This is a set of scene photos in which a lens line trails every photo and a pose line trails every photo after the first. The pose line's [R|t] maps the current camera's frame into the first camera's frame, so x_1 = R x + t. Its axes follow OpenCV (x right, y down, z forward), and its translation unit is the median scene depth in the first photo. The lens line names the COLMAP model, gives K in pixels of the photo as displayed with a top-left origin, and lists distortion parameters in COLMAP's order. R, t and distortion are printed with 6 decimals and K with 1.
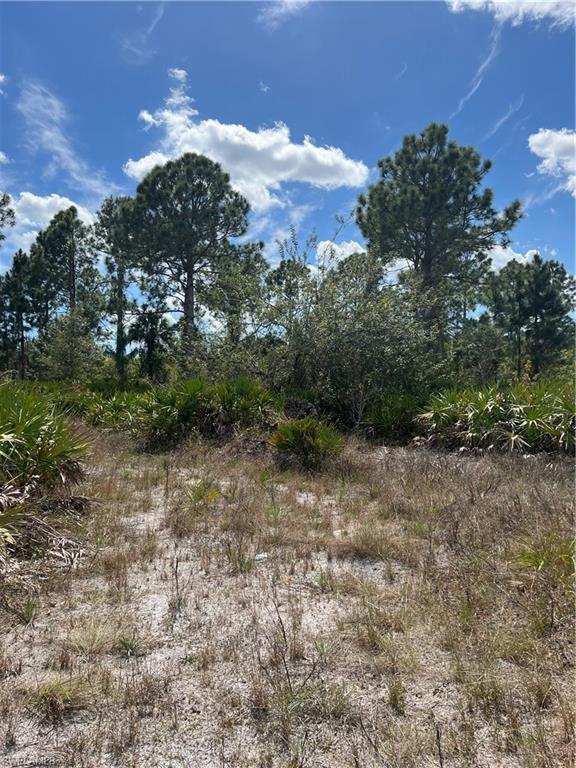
lens RADIAL K [[555.2, 0, 293.5], [0, 555.2, 393.7], [0, 0, 1]] dist [0.024292, -0.058208]
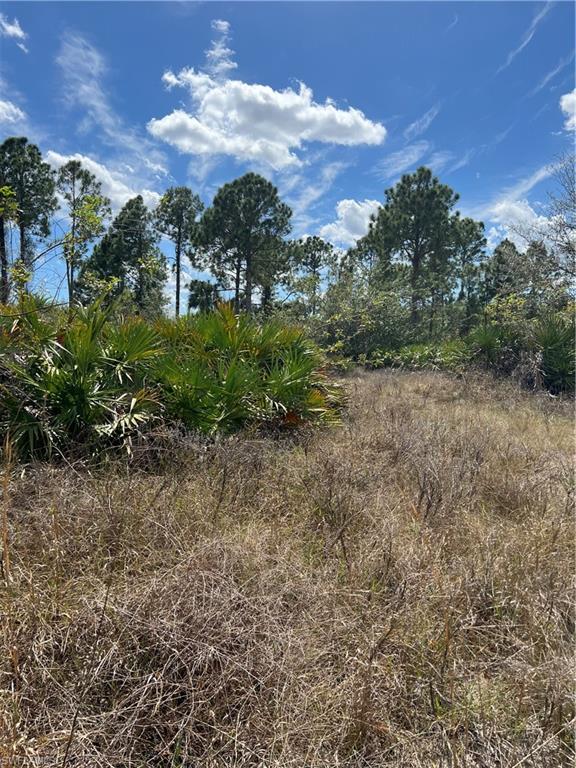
lens RADIAL K [[555.2, 0, 288.1], [0, 555.2, 381.6], [0, 0, 1]] dist [0.024292, -0.058208]
pose [[0.999131, 0.018117, -0.037540, -0.017023], [-0.016200, 0.998579, 0.050766, 0.006879], [0.038406, -0.050114, 0.998005, -0.225860]]
